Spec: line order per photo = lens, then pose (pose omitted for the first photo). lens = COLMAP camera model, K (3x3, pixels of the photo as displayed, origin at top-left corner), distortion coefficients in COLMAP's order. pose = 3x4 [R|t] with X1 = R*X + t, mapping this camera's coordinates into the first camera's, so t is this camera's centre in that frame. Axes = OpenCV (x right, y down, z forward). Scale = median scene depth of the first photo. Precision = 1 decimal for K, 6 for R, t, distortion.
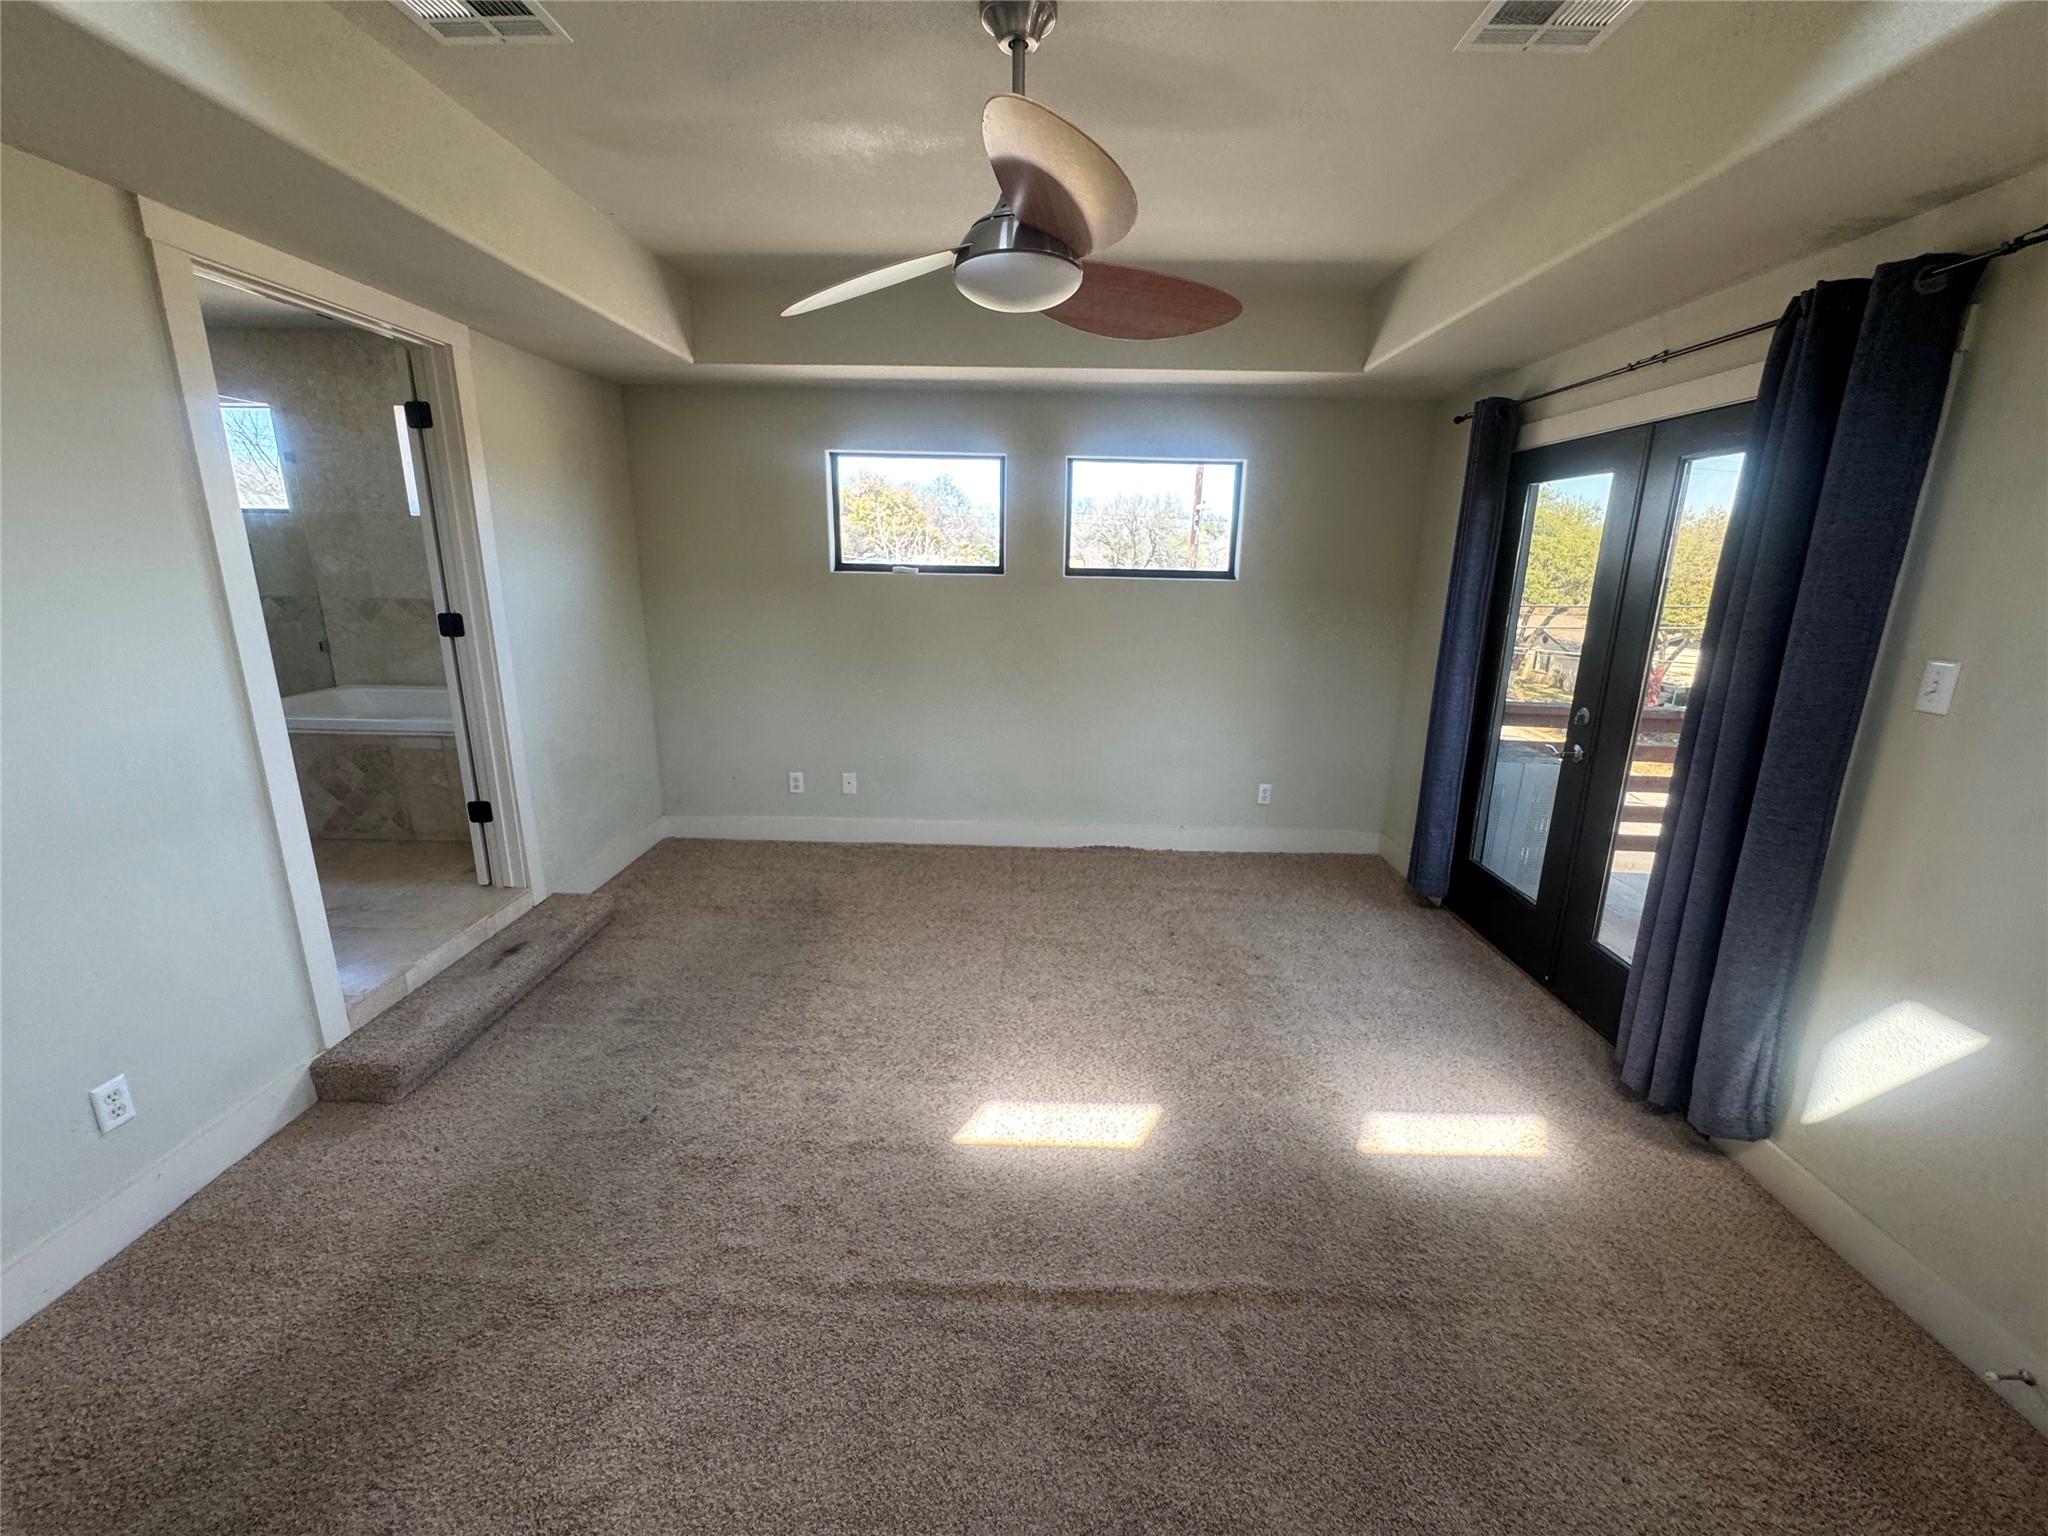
lens RADIAL K [[825.6, 0, 1024.0], [0, 825.6, 768.0], [0, 0, 1]] dist [0.001876, 0.000249]
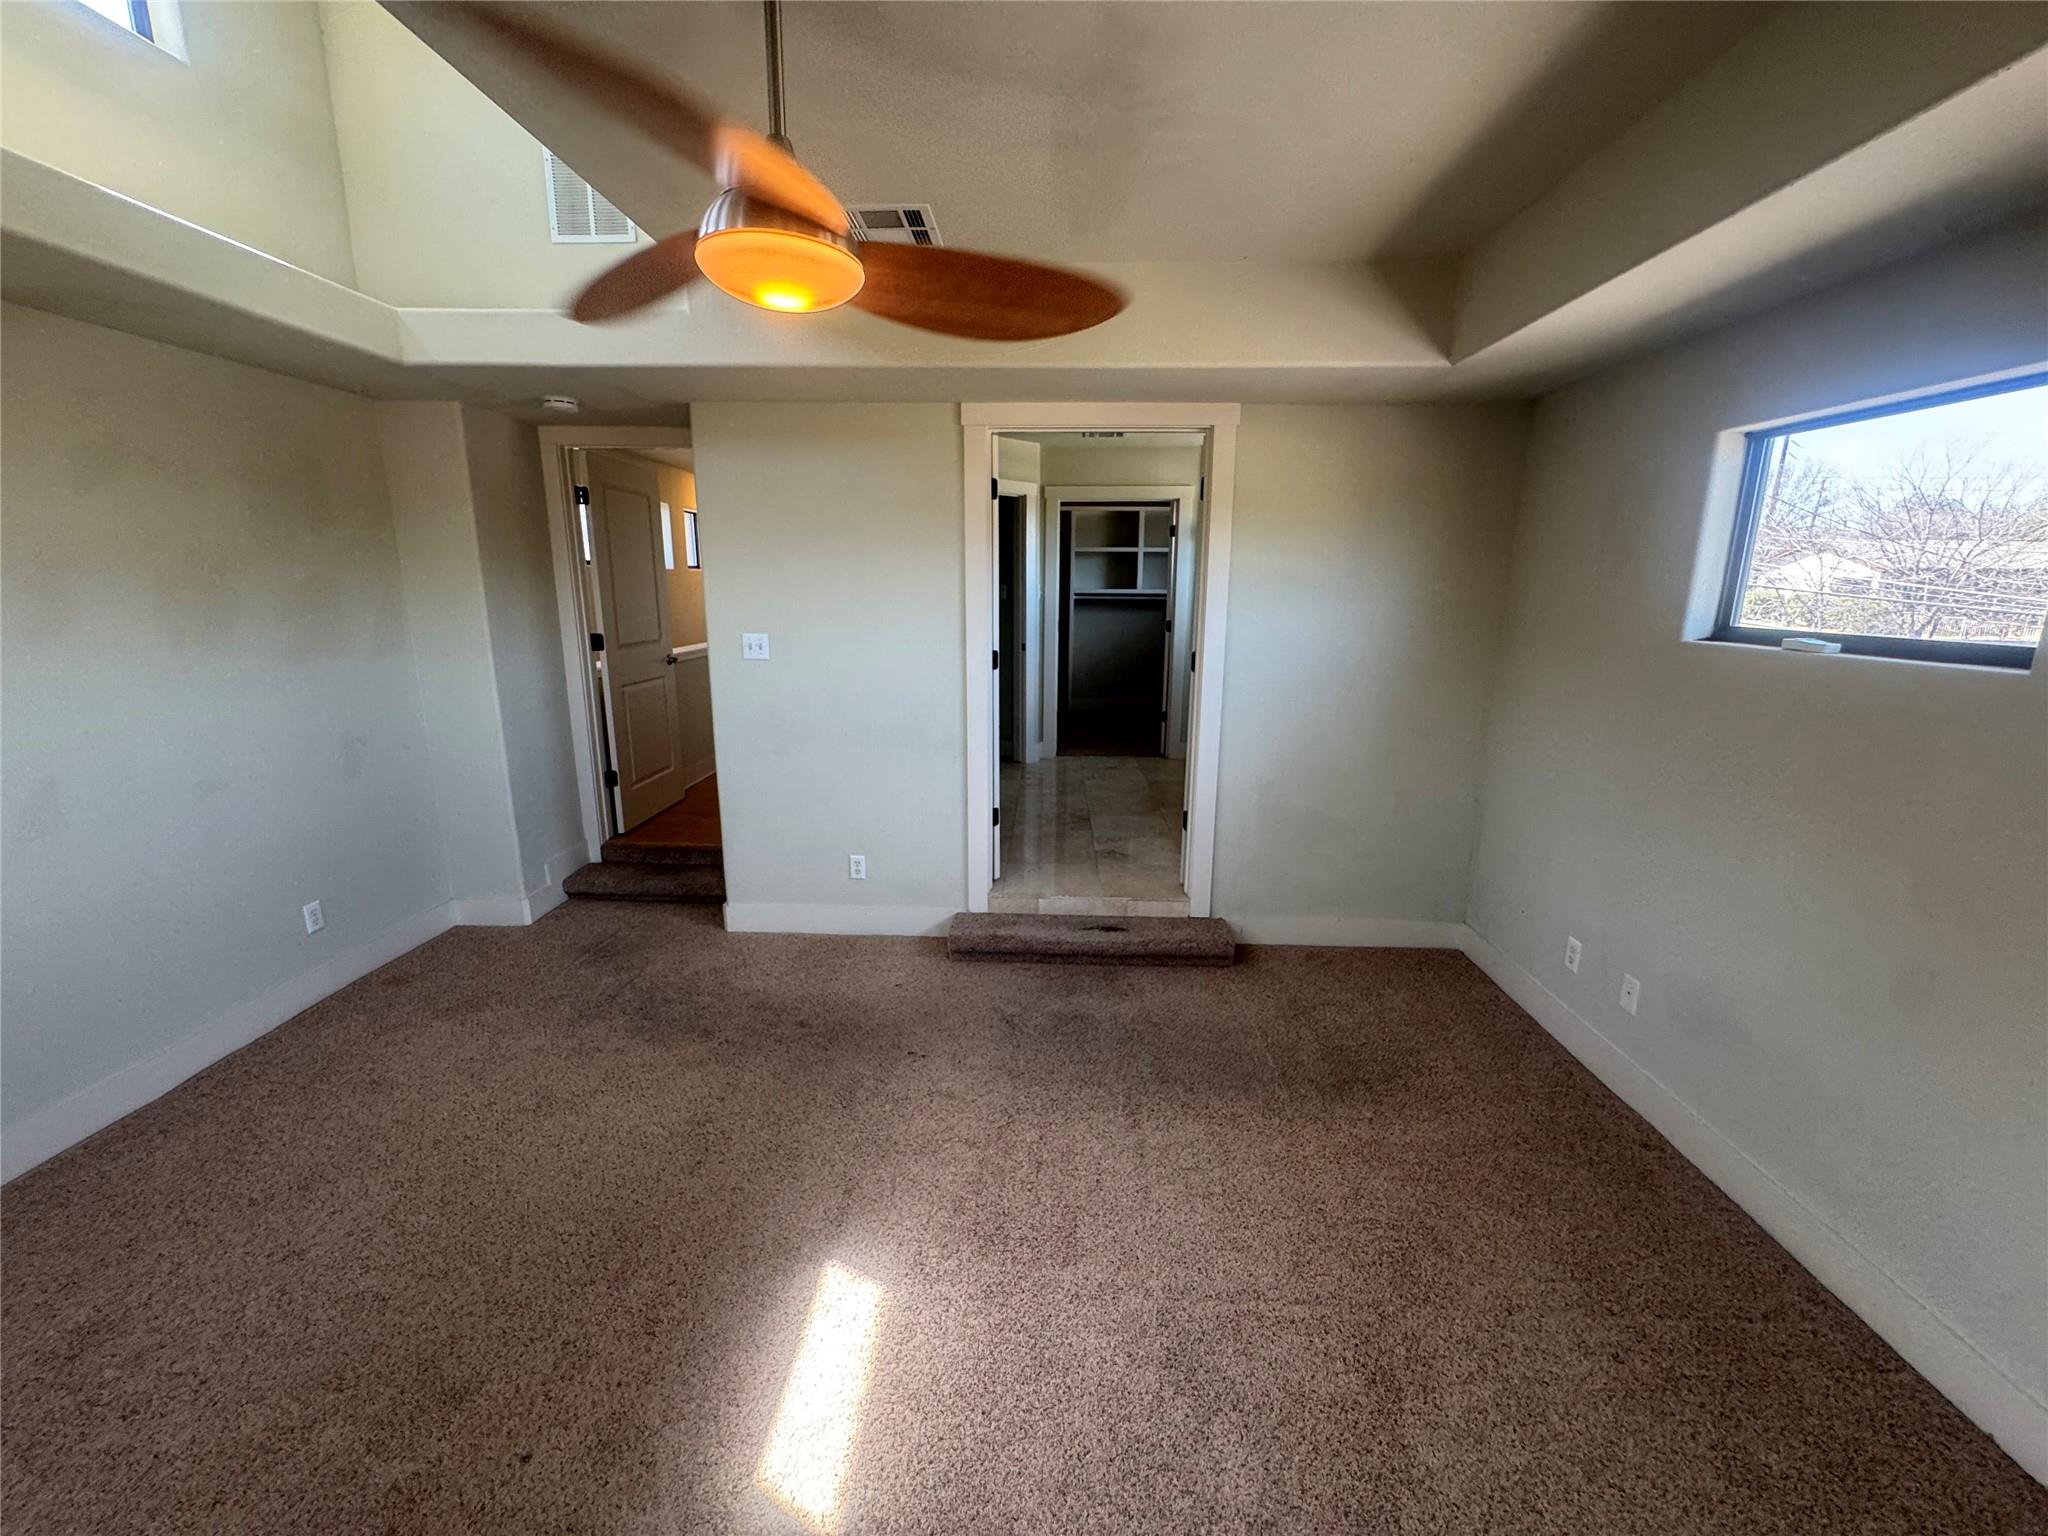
lens RADIAL K [[825.6, 0, 1024.0], [0, 825.6, 768.0], [0, 0, 1]] dist [0.001876, 0.000249]
pose [[-0.015763, 0.204027, -0.978838, 0.519492], [-0.261539, 0.944035, 0.200985, -0.211859], [0.965064, 0.259172, 0.038480, 0.786859]]
